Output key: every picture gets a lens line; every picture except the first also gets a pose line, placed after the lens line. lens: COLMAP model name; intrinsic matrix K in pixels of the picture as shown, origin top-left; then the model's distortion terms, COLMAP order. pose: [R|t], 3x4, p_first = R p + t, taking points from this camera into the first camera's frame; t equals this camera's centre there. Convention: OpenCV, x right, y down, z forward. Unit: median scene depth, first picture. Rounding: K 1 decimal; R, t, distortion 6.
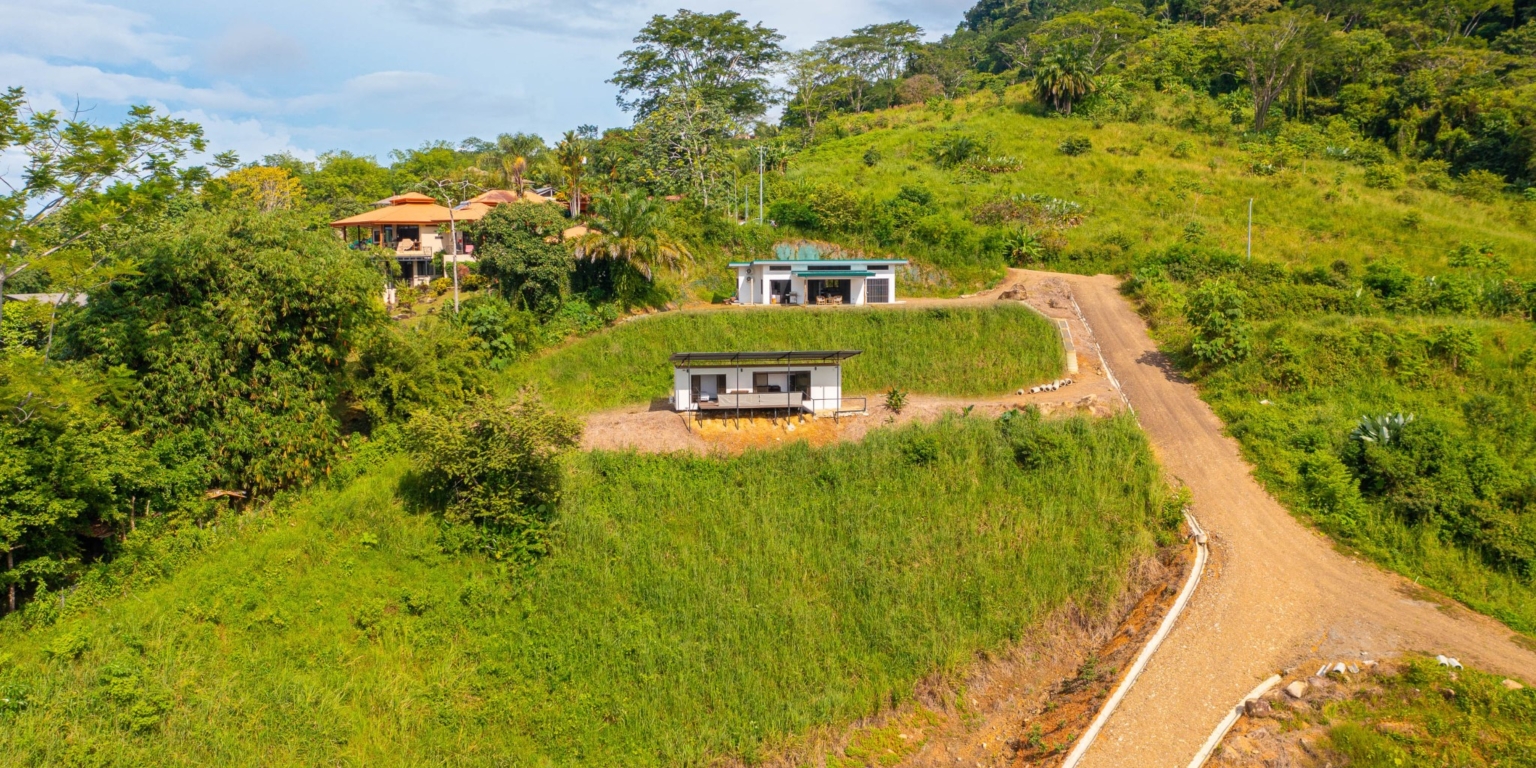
lens RADIAL K [[1561.6, 0, 810.2], [0, 1561.6, 390.1], [0, 0, 1]] dist [-0.004827, -0.004310]
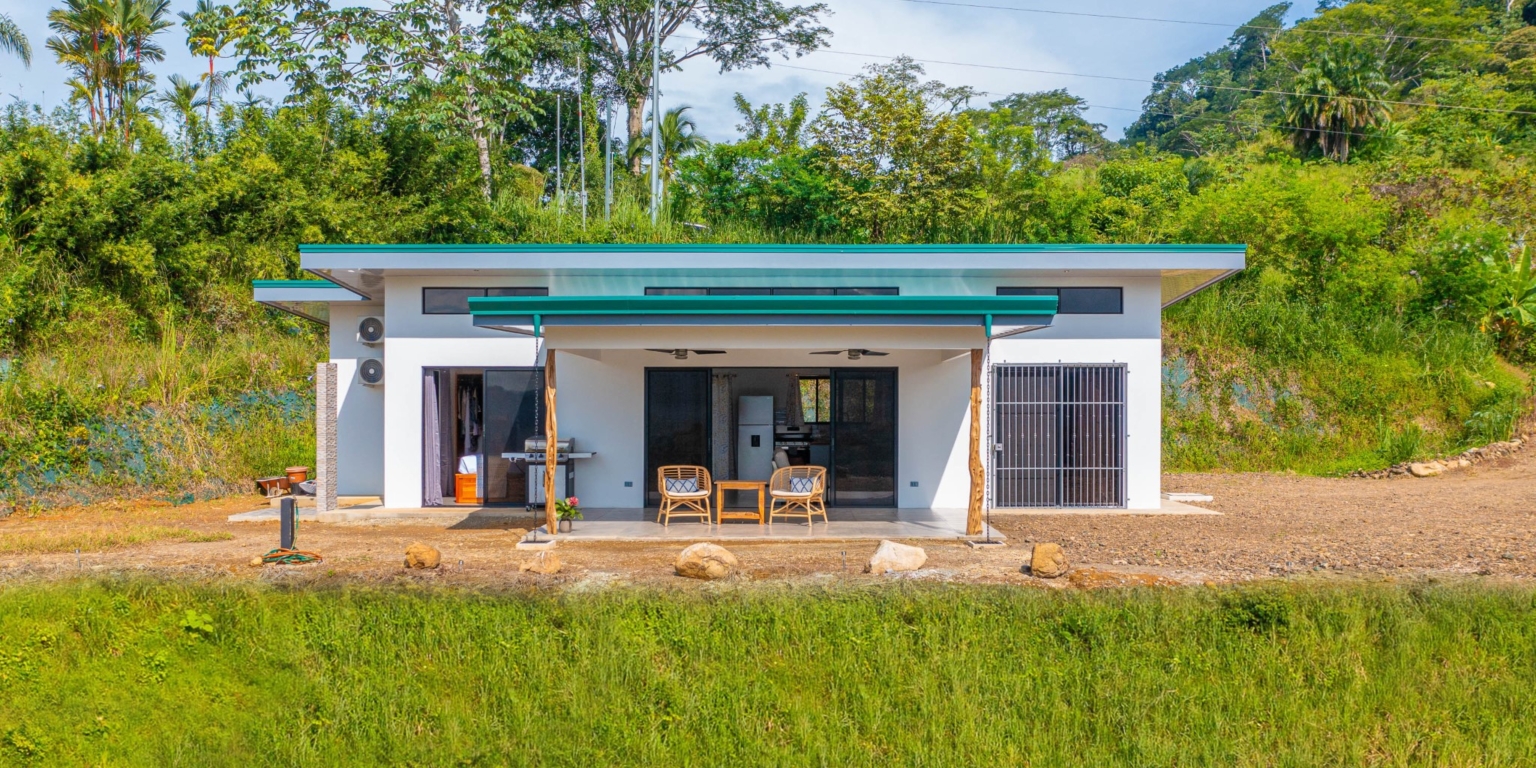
lens RADIAL K [[1561.6, 0, 810.2], [0, 1561.6, 390.1], [0, 0, 1]] dist [-0.004827, -0.004310]
pose [[0.995815, 0.004409, -0.091291, 0.031635], [-0.013740, 0.994706, -0.101835, -0.050822], [0.090359, 0.102663, 0.990604, 0.826566]]
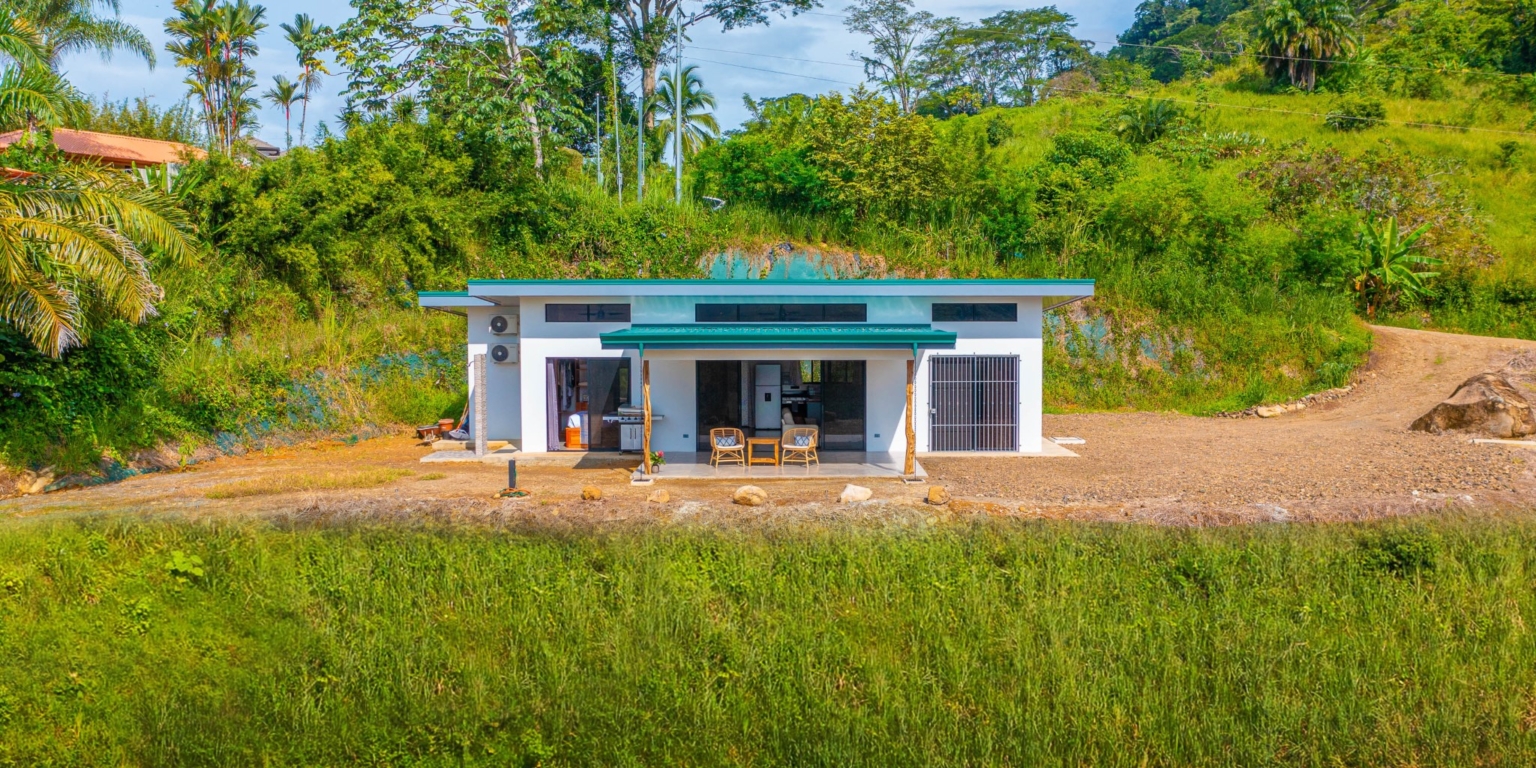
lens RADIAL K [[1561.6, 0, 810.2], [0, 1561.6, 390.1], [0, 0, 1]] dist [-0.004827, -0.004310]
pose [[0.996101, 0.007761, -0.087873, 0.038825], [-0.011309, 0.999137, -0.039959, -0.055204], [0.087487, 0.040797, 0.995330, 0.743483]]
